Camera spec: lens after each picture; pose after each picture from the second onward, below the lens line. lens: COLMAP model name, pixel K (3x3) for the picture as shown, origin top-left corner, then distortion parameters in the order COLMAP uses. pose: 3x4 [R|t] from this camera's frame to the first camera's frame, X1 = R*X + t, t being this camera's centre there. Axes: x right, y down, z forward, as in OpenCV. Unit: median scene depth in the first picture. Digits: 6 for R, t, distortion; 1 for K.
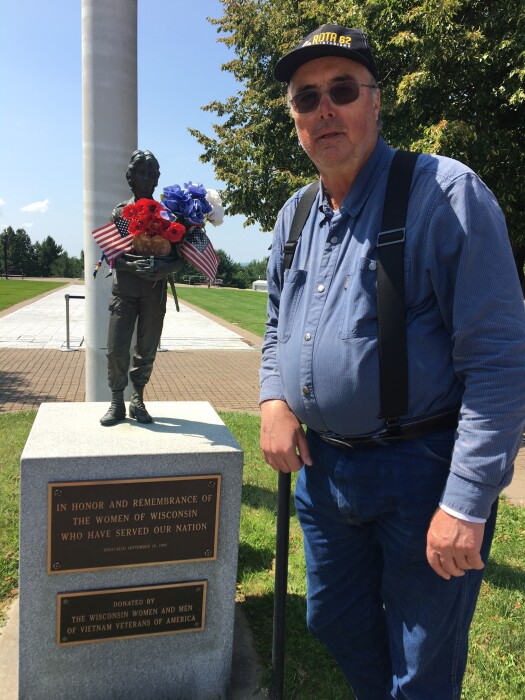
lens RADIAL K [[596.7, 0, 256.0], [0, 596.7, 350.0], [0, 0, 1]] dist [0.056625, -0.091236]
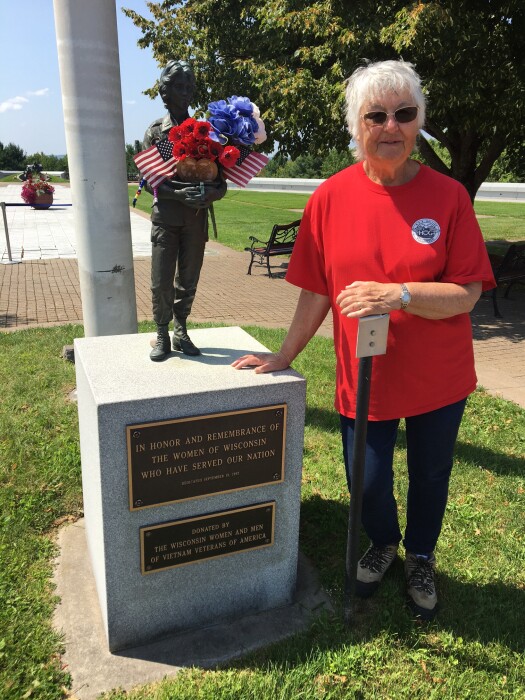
lens RADIAL K [[596.7, 0, 261.8], [0, 596.7, 354.9], [0, 0, 1]] dist [0.056625, -0.091236]
pose [[0.992889, -0.063999, 0.100378, -0.185347], [0.045416, 0.983064, 0.177548, -0.052024], [-0.110041, -0.171726, 0.978980, 0.021784]]
